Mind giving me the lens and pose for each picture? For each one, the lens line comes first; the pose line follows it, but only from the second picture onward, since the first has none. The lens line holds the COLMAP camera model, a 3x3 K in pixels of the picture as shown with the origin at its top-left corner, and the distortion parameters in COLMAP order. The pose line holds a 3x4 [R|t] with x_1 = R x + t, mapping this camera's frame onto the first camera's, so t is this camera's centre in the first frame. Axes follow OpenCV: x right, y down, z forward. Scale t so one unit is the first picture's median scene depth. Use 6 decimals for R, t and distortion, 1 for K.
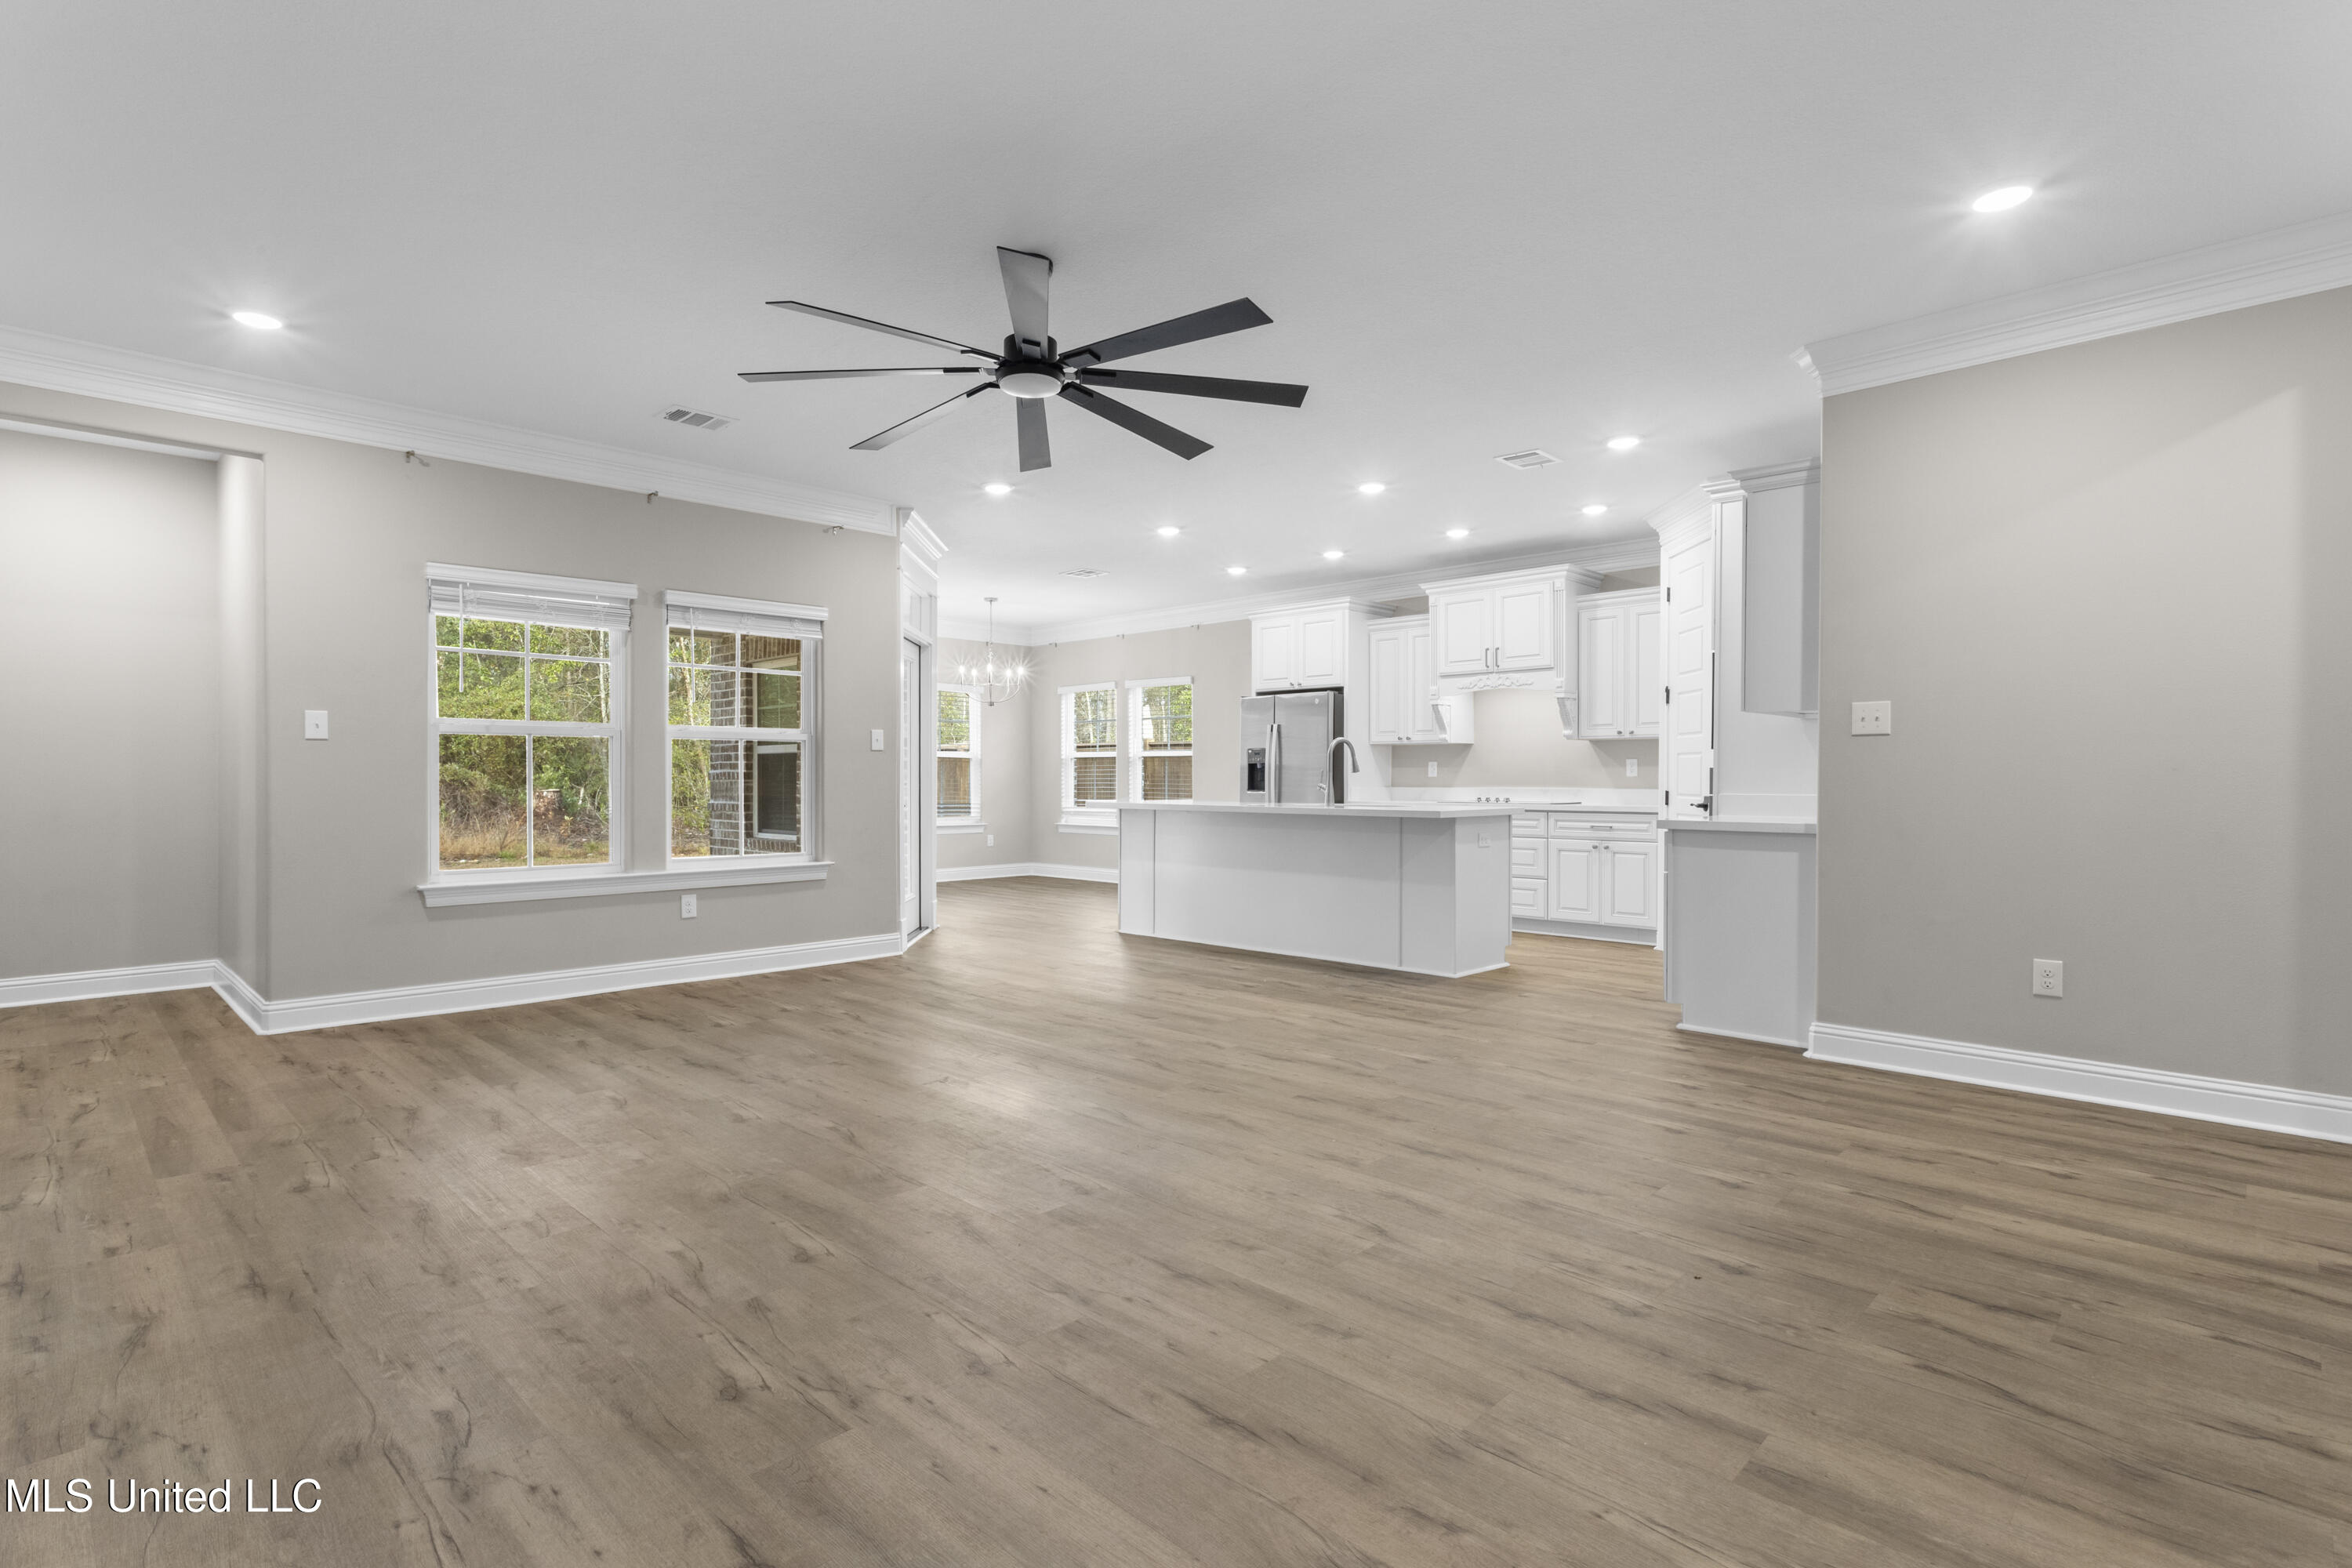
lens RADIAL K [[1118.6, 0, 1165.7], [0, 1118.6, 805.6], [0, 0, 1]] dist [-0.000179, 0.000337]
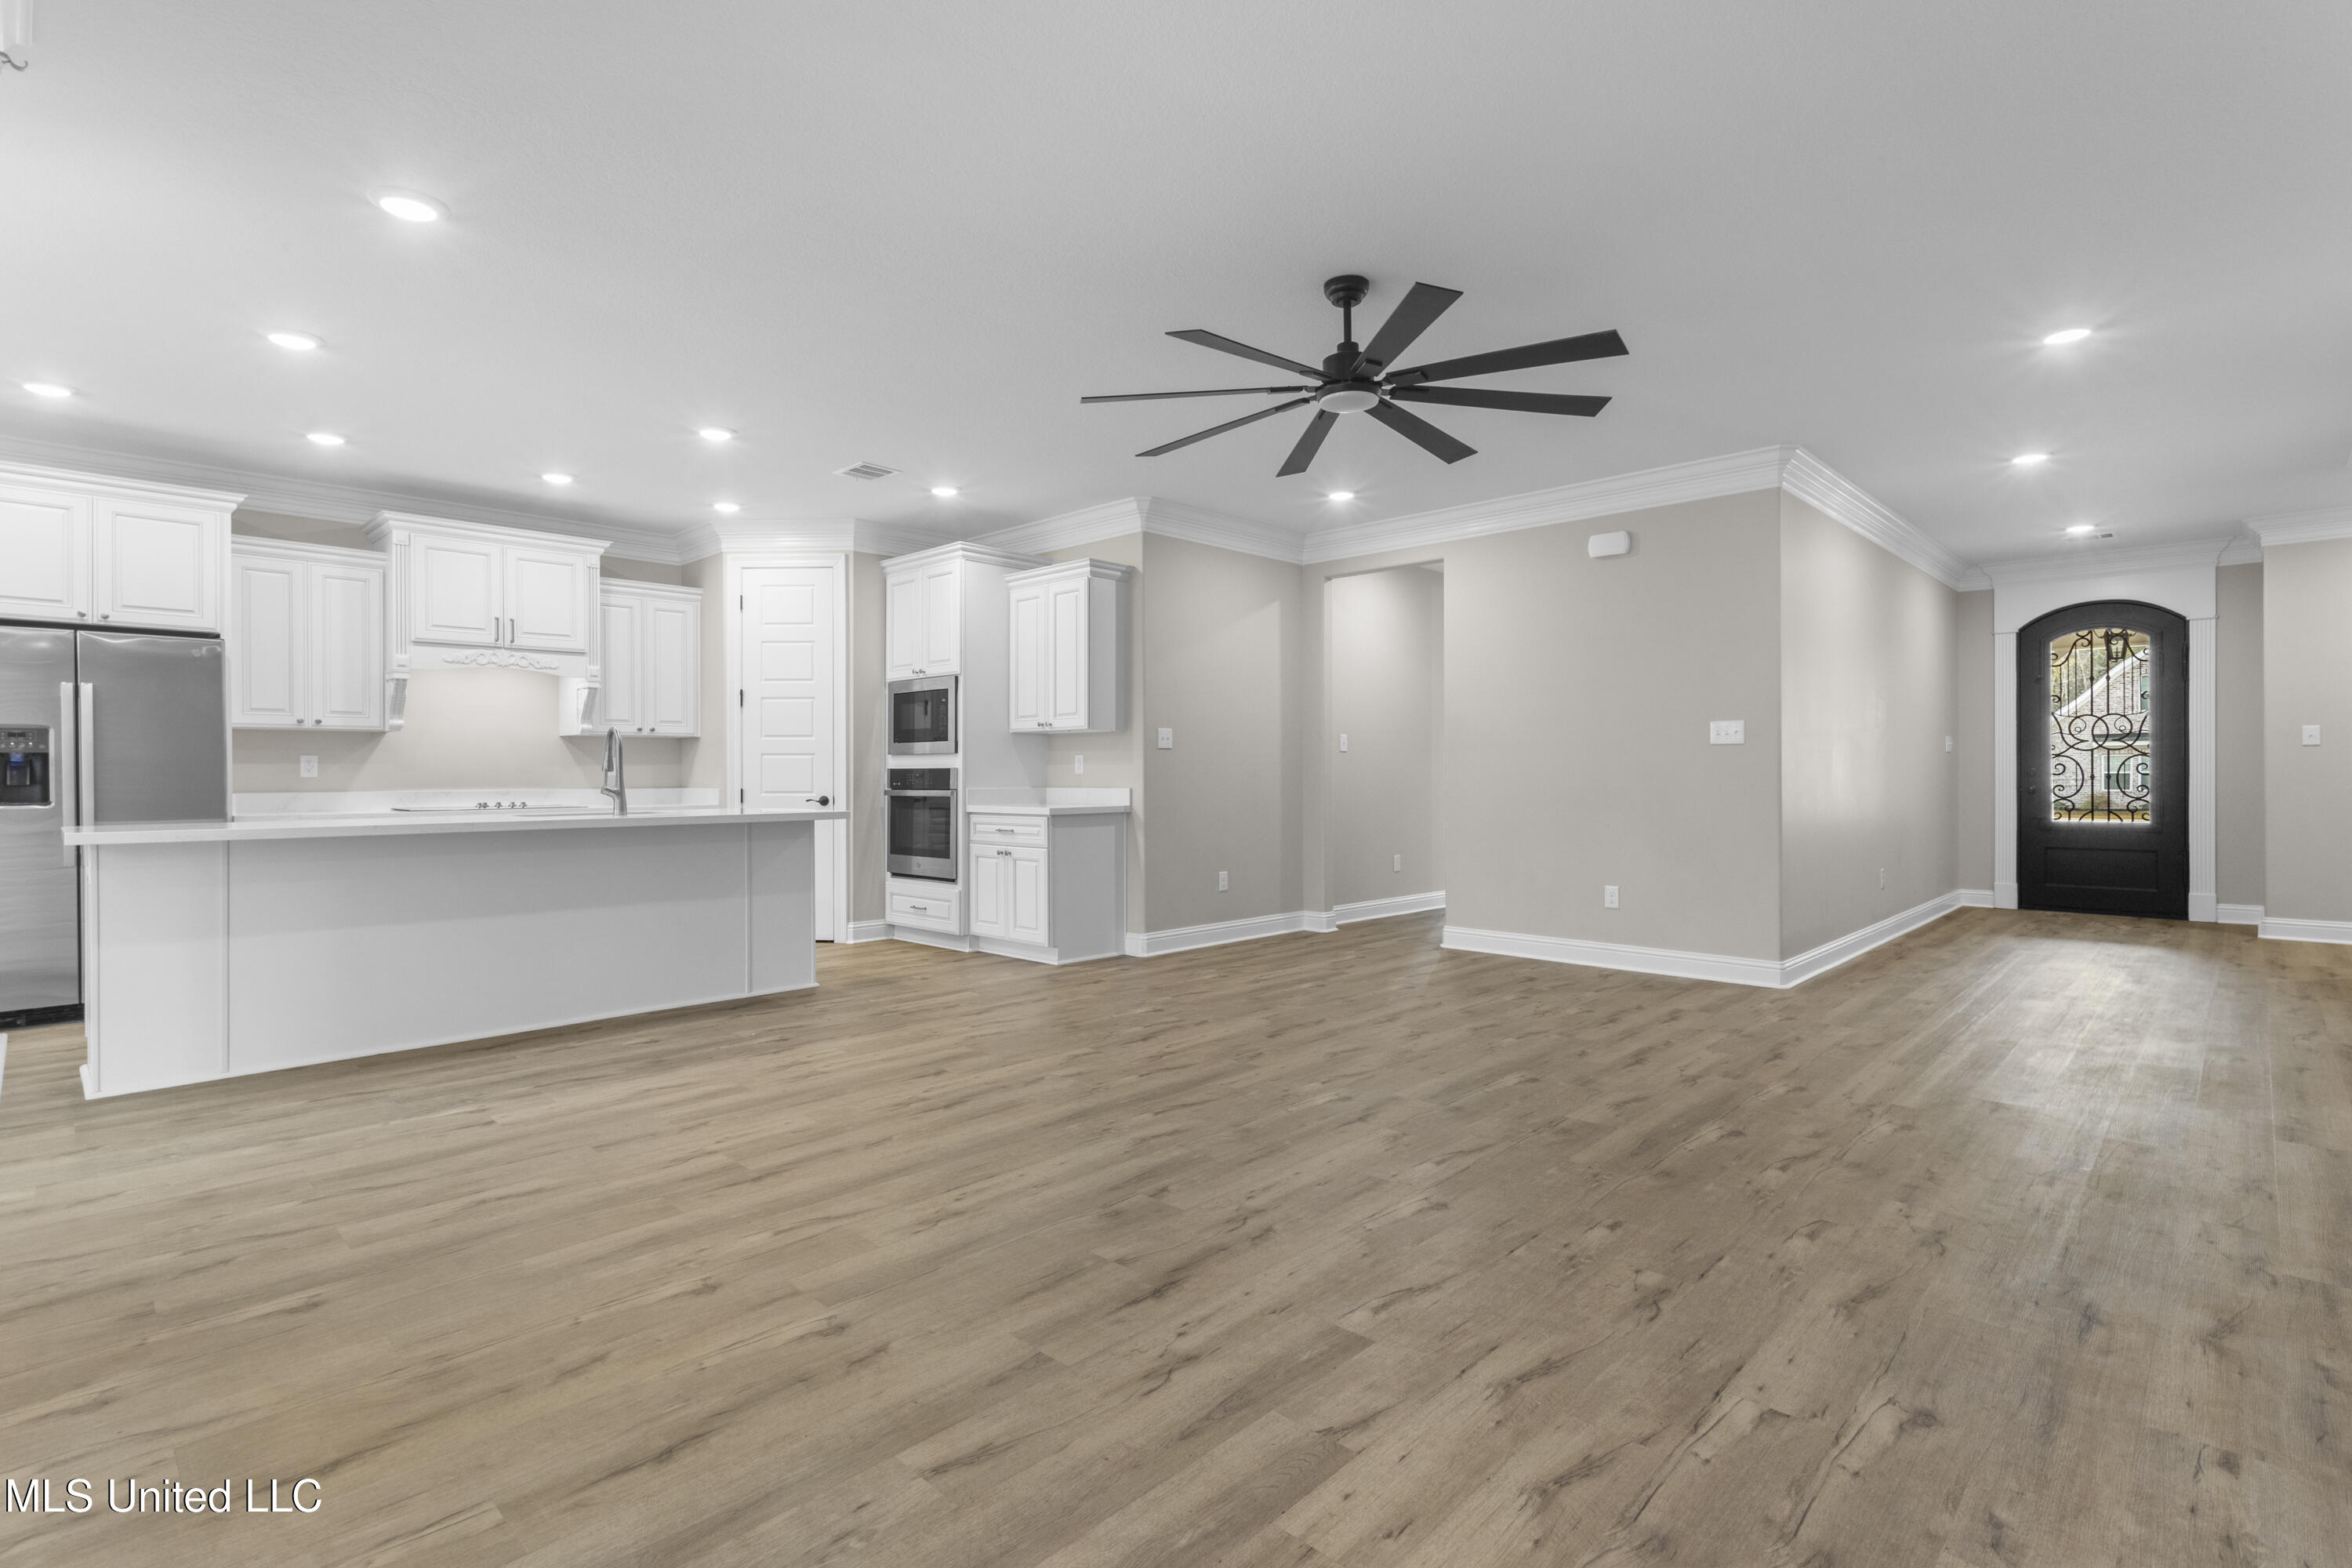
lens RADIAL K [[1118.6, 0, 1166.3], [0, 1118.6, 777.2], [0, 0, 1]] dist [-0.000179, 0.000337]
pose [[-0.003721, -0.003820, 0.999986, -0.984834], [0.028792, 0.999578, 0.003926, -0.027938], [-0.999578, 0.028806, -0.003609, 0.994963]]
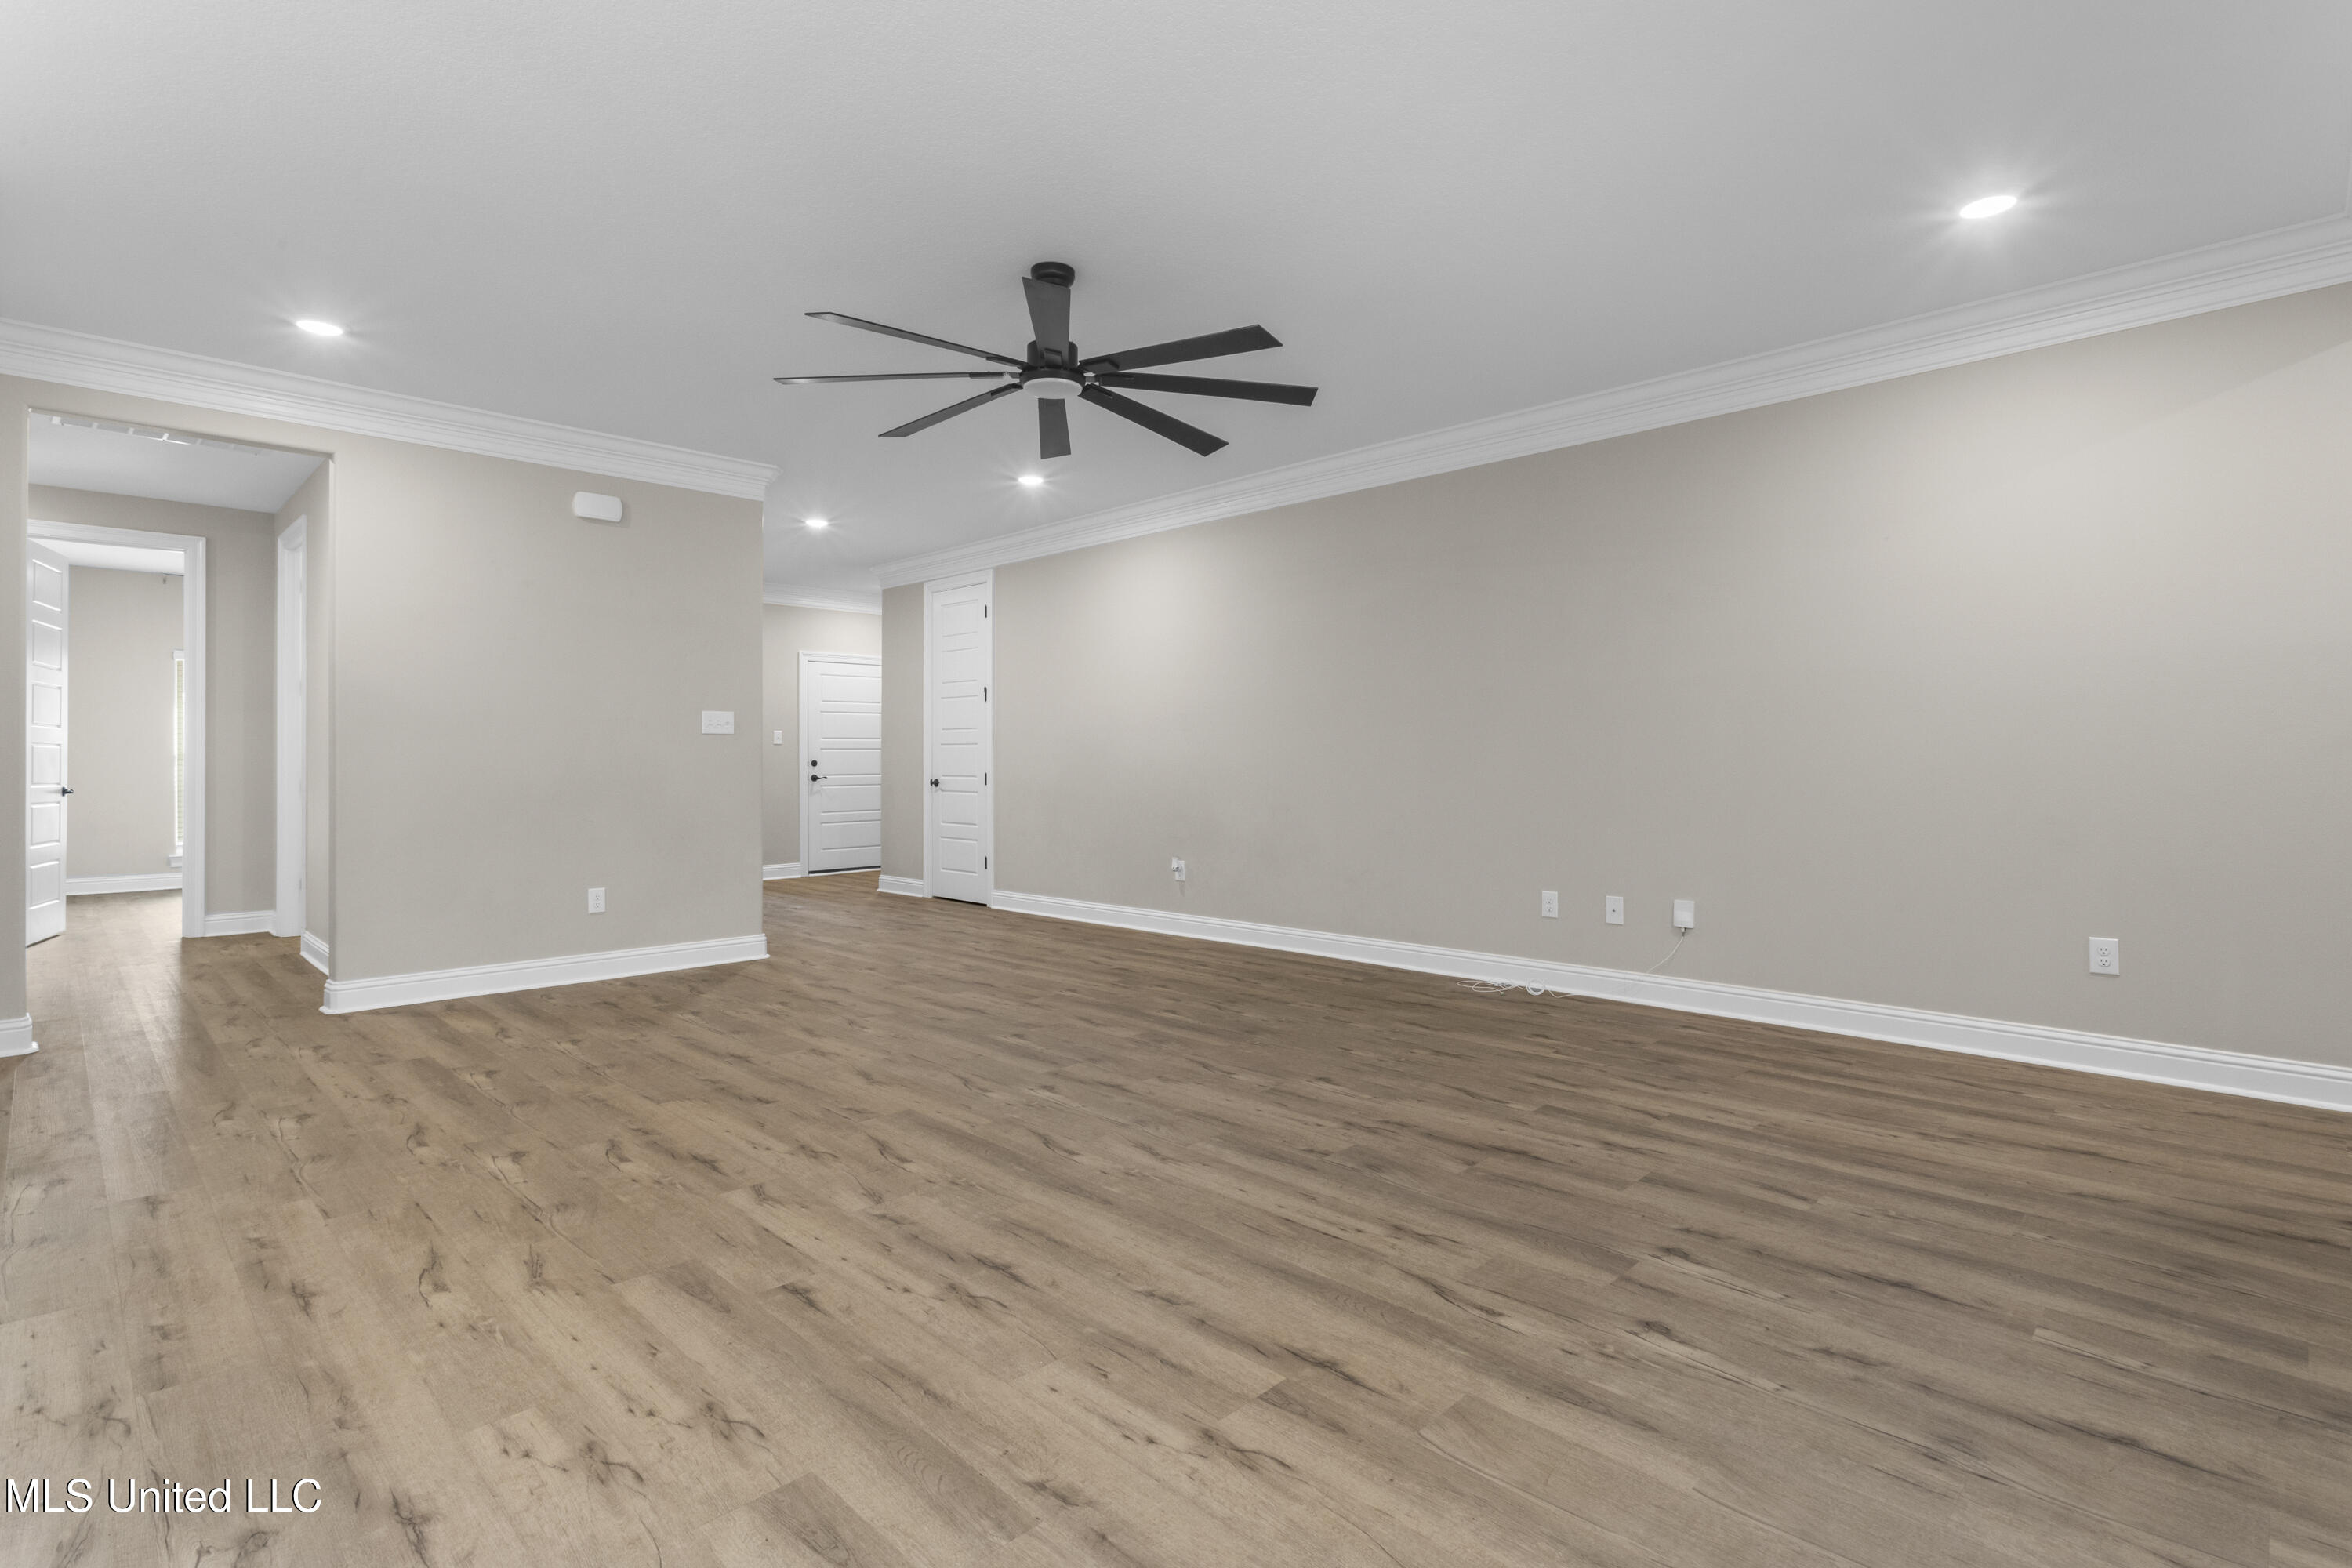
lens RADIAL K [[1118.6, 0, 1185.8], [0, 1118.6, 793.5], [0, 0, 1]] dist [-0.000179, 0.000337]
pose [[-0.999993, 0.003687, 0.000452, -0.208597], [0.003706, 0.998446, 0.055600, -0.045412], [-0.000247, 0.055601, -0.998453, 1.726148]]
